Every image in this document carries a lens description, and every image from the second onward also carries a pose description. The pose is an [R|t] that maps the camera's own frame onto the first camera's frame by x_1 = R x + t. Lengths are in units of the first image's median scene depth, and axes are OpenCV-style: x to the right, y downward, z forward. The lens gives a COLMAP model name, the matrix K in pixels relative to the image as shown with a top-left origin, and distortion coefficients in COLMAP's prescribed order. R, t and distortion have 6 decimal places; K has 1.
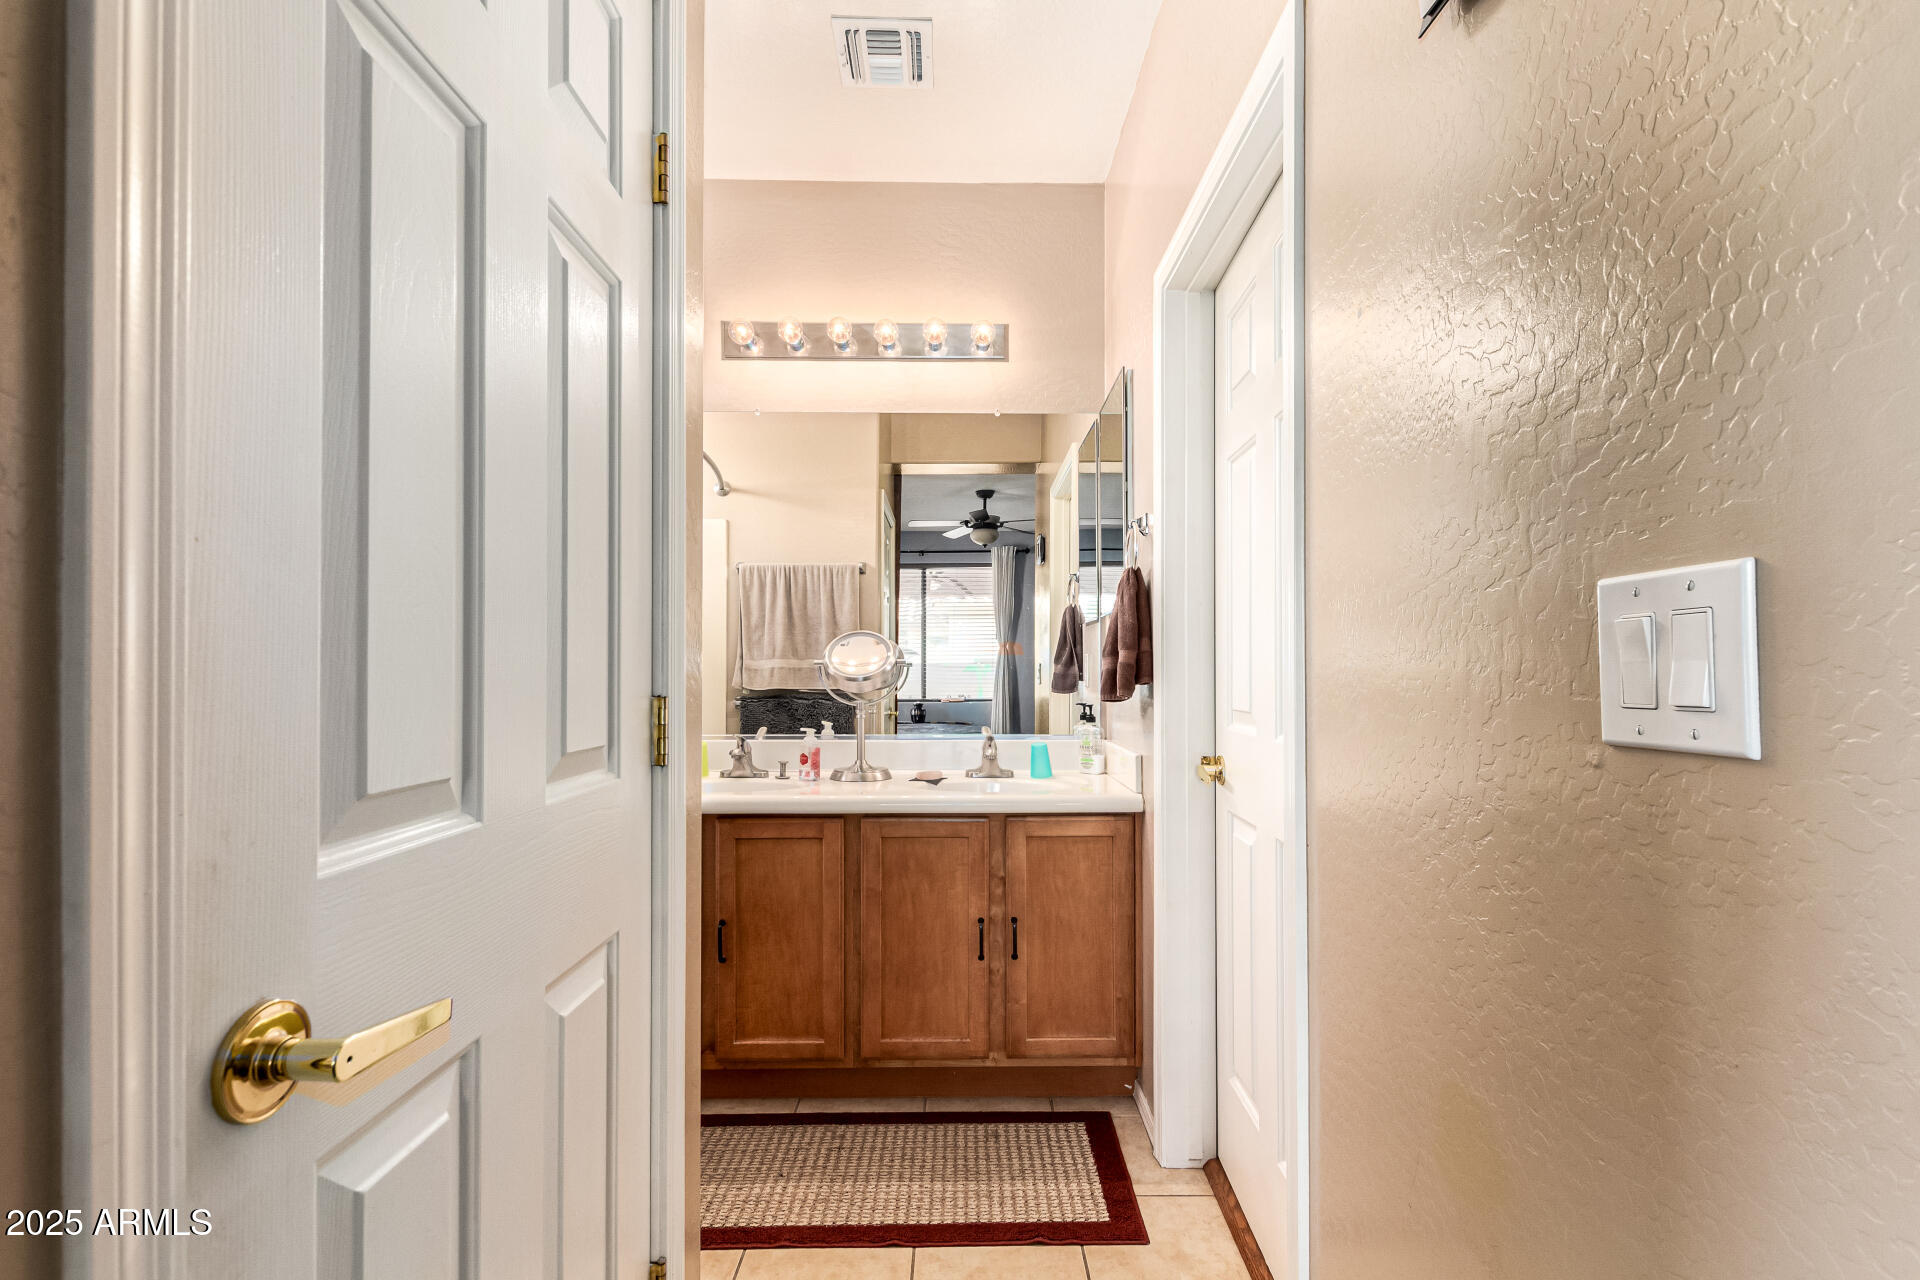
lens RADIAL K [[876.5, 0, 960.5], [0, 876.5, 651.9], [0, 0, 1]] dist [0.007373, -0.002602]
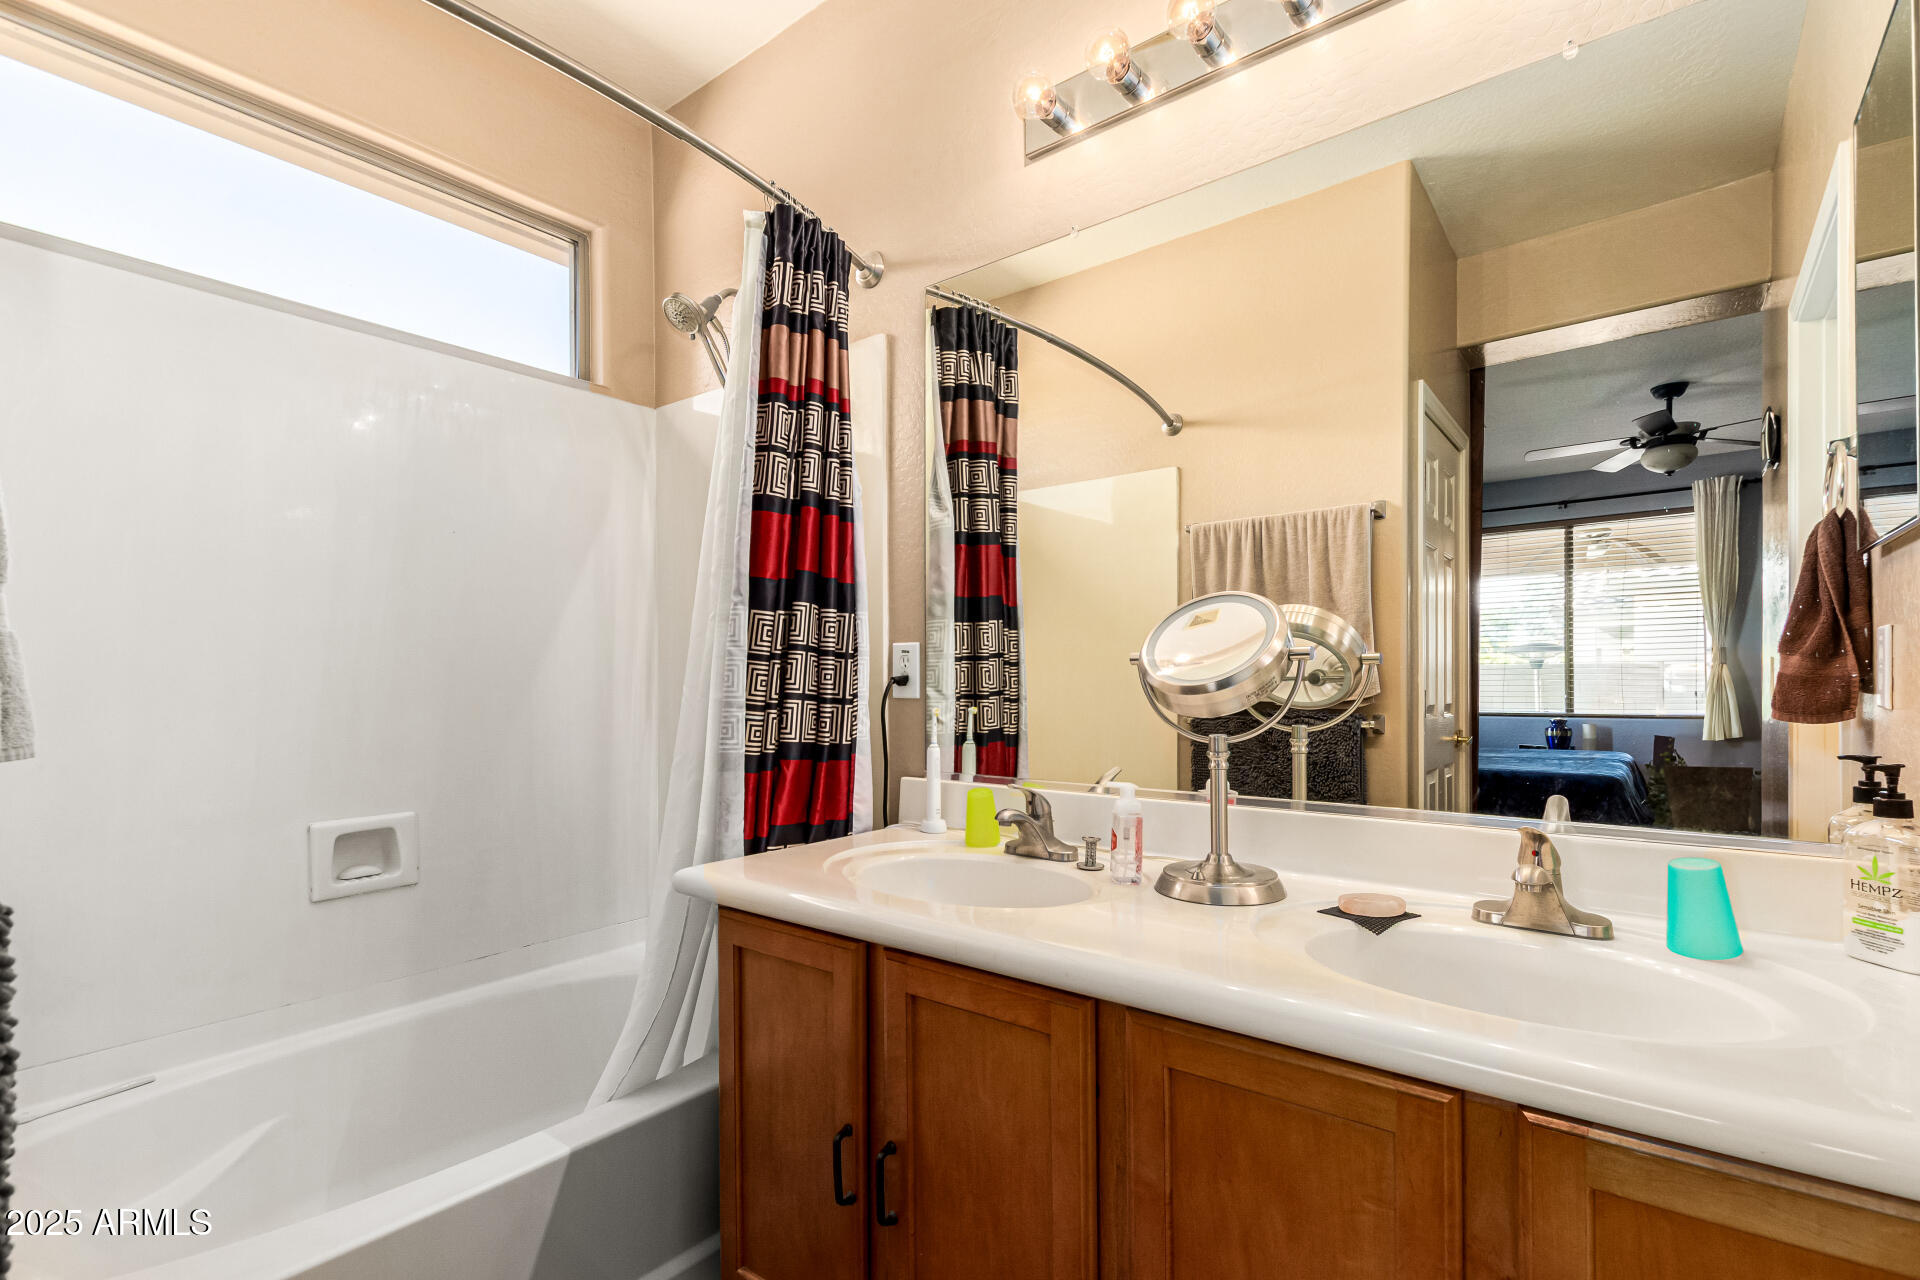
lens RADIAL K [[876.5, 0, 973.8], [0, 876.5, 675.3], [0, 0, 1]] dist [0.007373, -0.002602]
pose [[0.780068, -0.007821, -0.625646, 0.064732], [0.020472, 0.999706, 0.013028, 0.010059], [0.625359, -0.022971, 0.779999, 0.391550]]
